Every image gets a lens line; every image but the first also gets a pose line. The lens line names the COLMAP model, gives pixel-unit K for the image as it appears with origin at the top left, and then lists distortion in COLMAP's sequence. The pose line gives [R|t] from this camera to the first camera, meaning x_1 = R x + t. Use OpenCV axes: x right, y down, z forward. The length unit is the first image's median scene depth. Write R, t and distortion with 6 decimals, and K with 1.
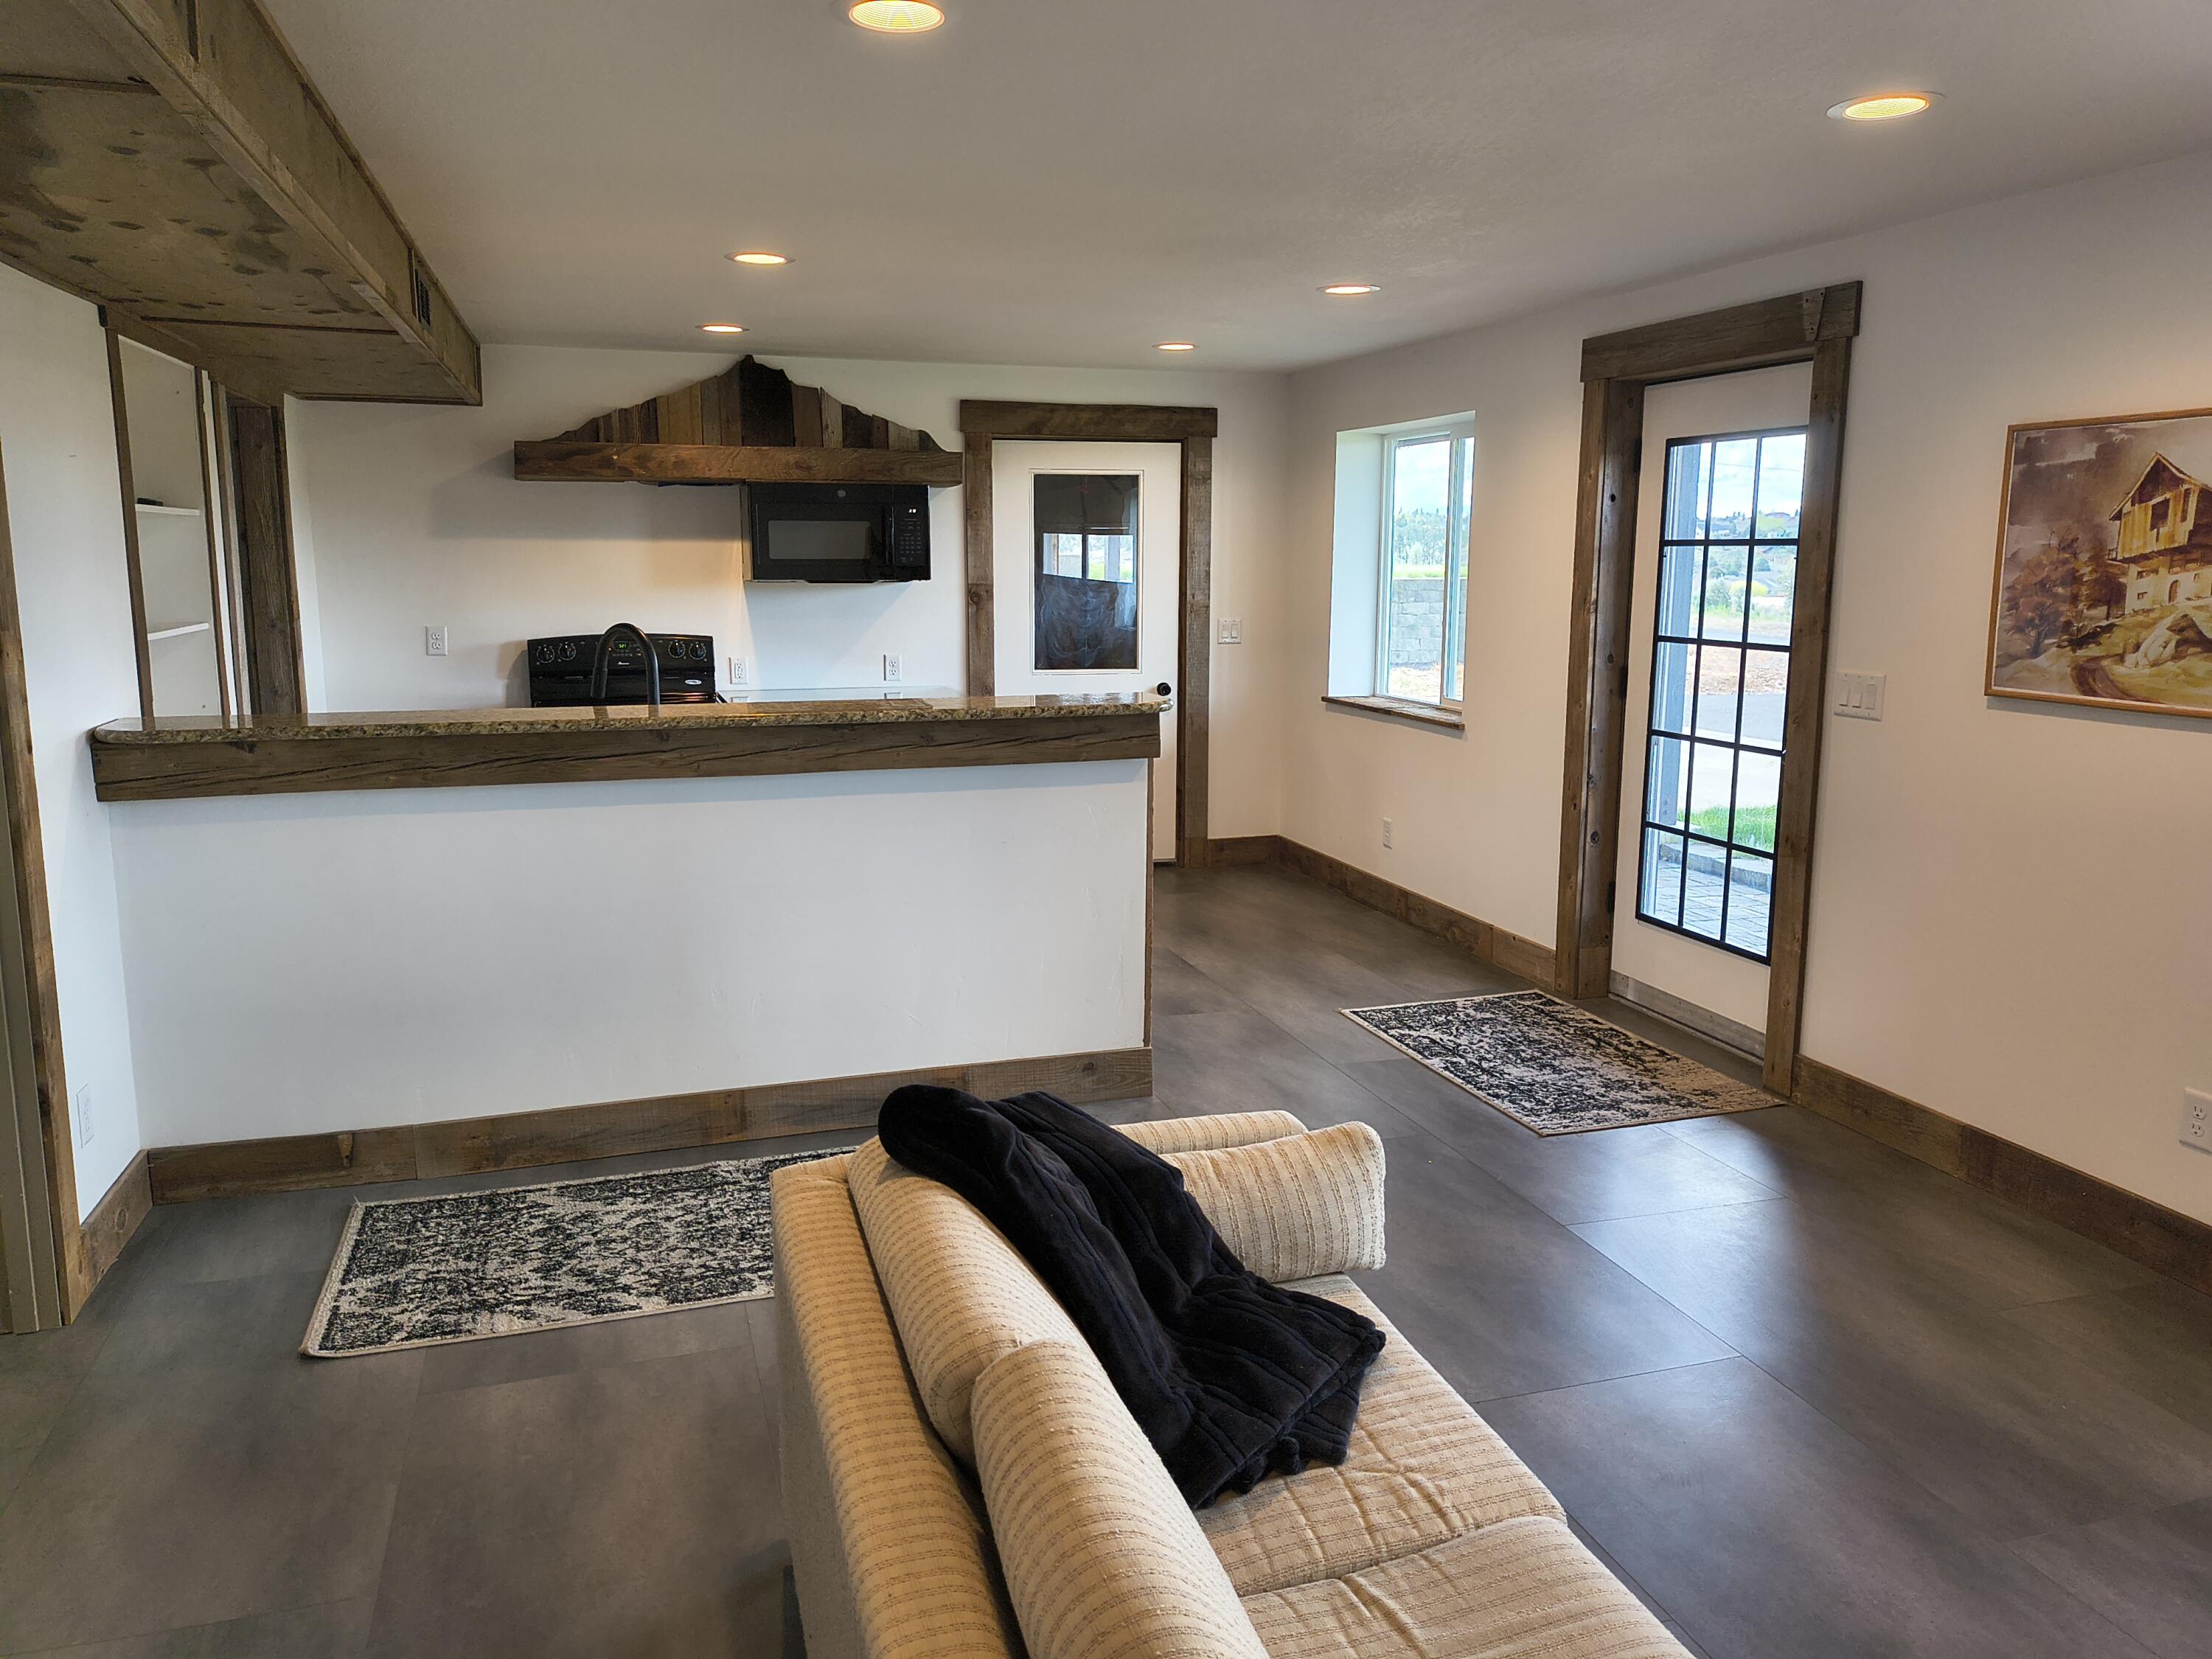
lens RADIAL K [[1604.9, 0, 1098.1], [0, 1604.9, 807.3], [0, 0, 1]] dist [0.040616, -0.044548]
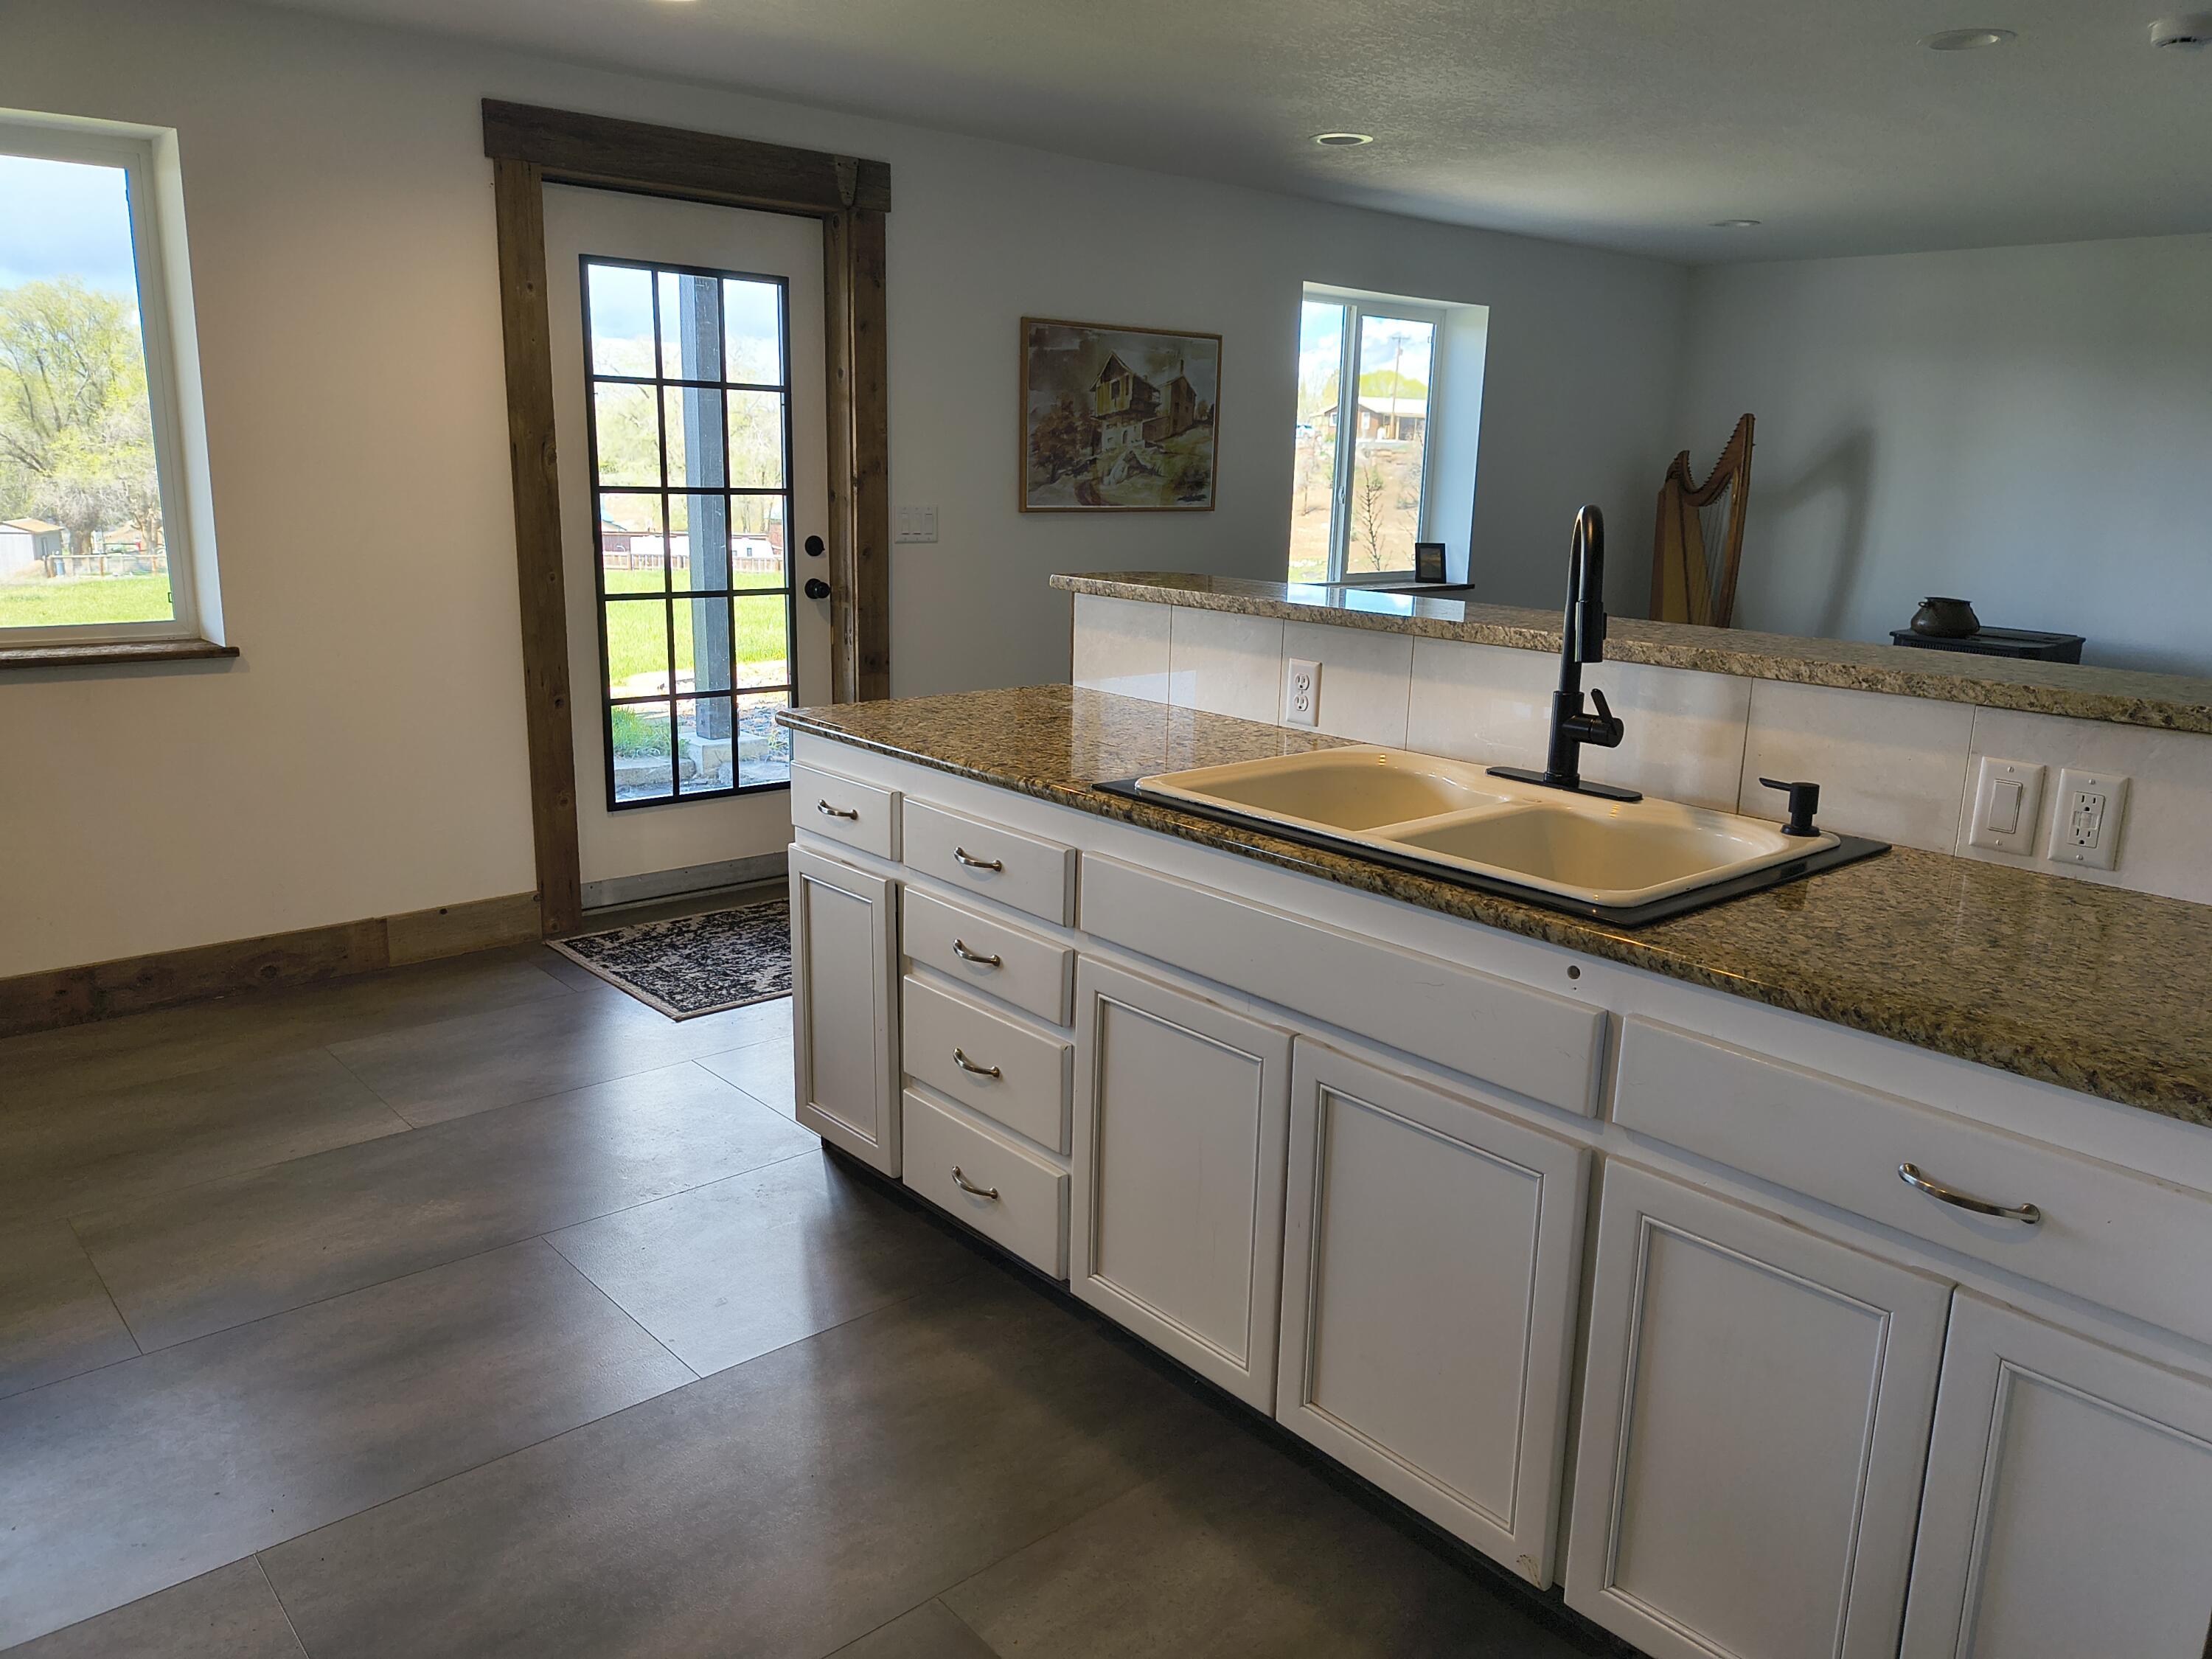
lens RADIAL K [[1604.9, 0, 1098.9], [0, 1604.9, 836.6], [0, 0, 1]] dist [0.040616, -0.044548]
pose [[-0.410442, -0.222242, 0.884390, -0.811920], [0.119517, 0.948370, 0.293787, -0.210652], [-0.904021, 0.226282, -0.362689, 1.550804]]
